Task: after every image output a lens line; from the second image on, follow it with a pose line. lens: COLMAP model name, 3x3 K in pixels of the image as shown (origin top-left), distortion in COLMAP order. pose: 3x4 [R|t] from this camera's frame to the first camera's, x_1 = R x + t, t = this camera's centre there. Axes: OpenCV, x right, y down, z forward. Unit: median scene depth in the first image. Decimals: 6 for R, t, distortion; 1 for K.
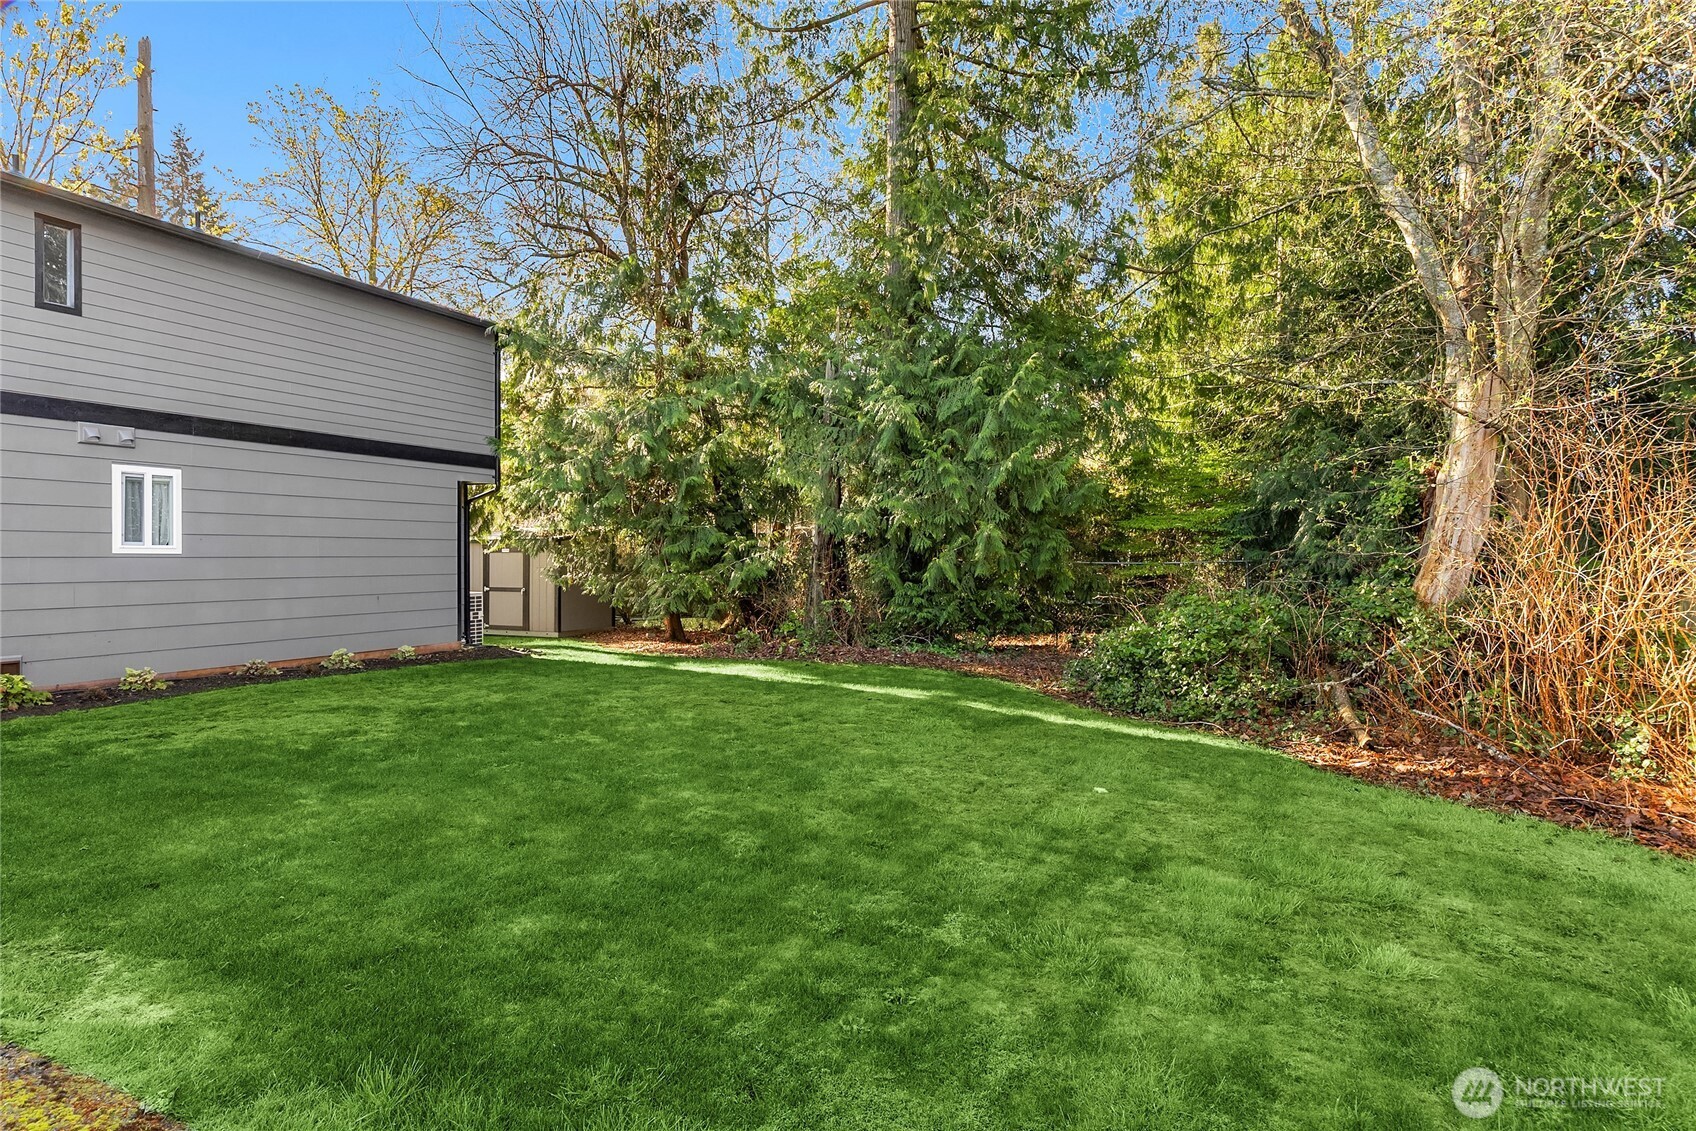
lens RADIAL K [[880.6, 0, 840.5], [0, 880.6, 567.7], [0, 0, 1]] dist [0.001143, -0.007515]
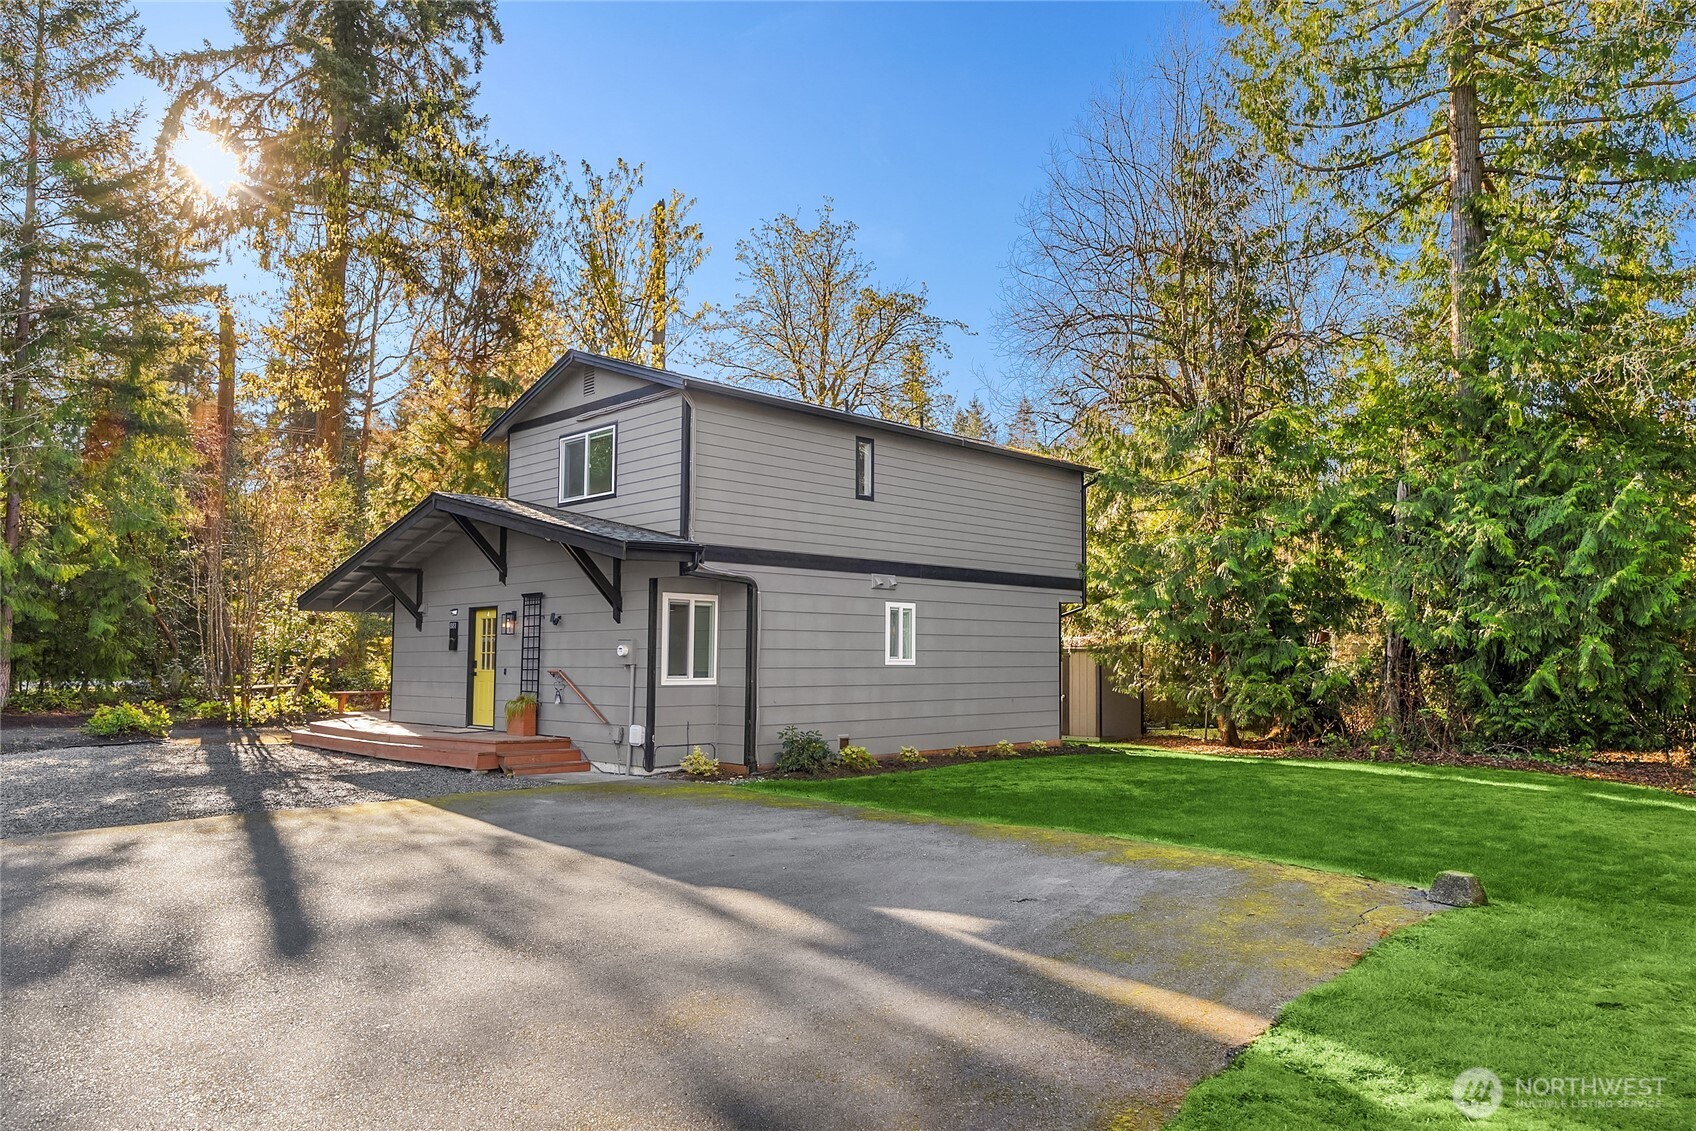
lens RADIAL K [[1160.6, 0, 823.9], [0, 1160.6, 591.7], [0, 0, 1]] dist [0.004242, -0.009903]
pose [[0.936927, -0.018762, -0.349020, -0.200917], [-0.007135, 0.997324, -0.072766, 0.002546], [0.349452, 0.070666, 0.934286, -0.600284]]
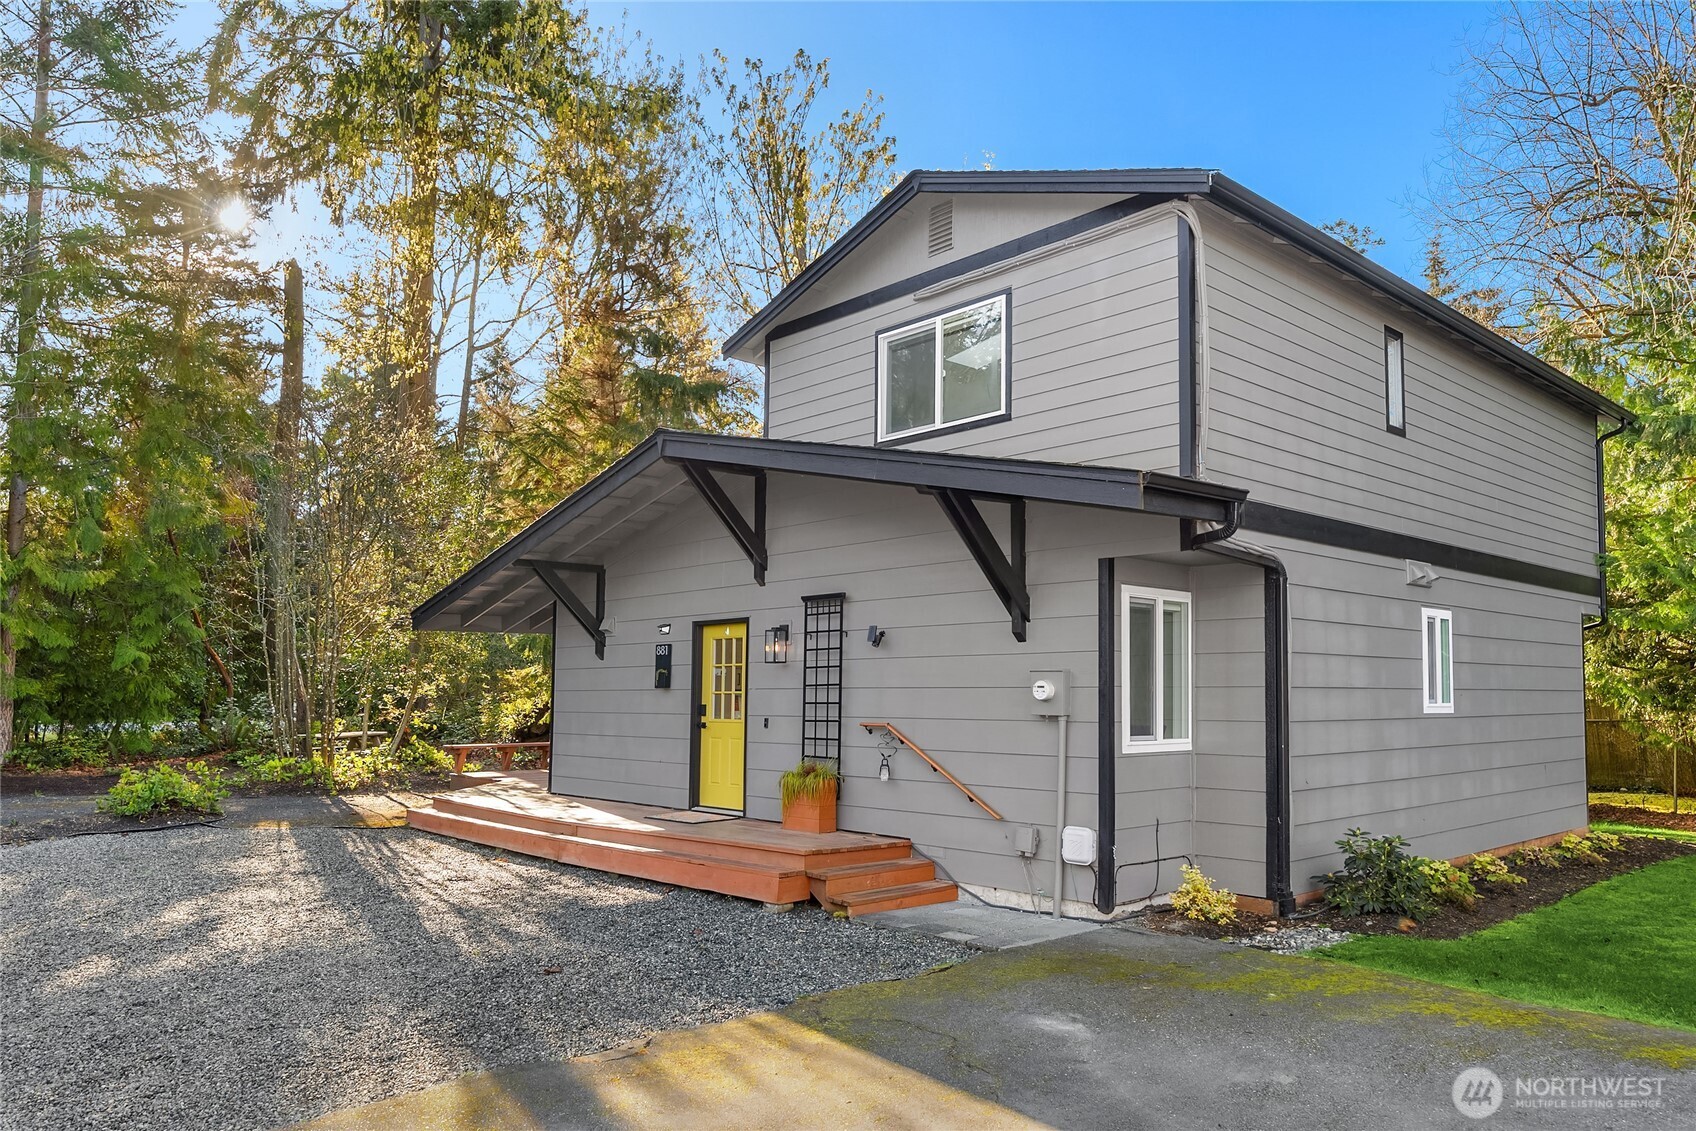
lens RADIAL K [[1160.6, 0, 840.4], [0, 1160.6, 621.8], [0, 0, 1]] dist [0.004242, -0.009903]
pose [[0.929802, -0.021402, -0.367438, -0.709465], [-0.007404, 0.997018, -0.076808, -0.010544], [0.367987, 0.074137, 0.926871, -0.183963]]
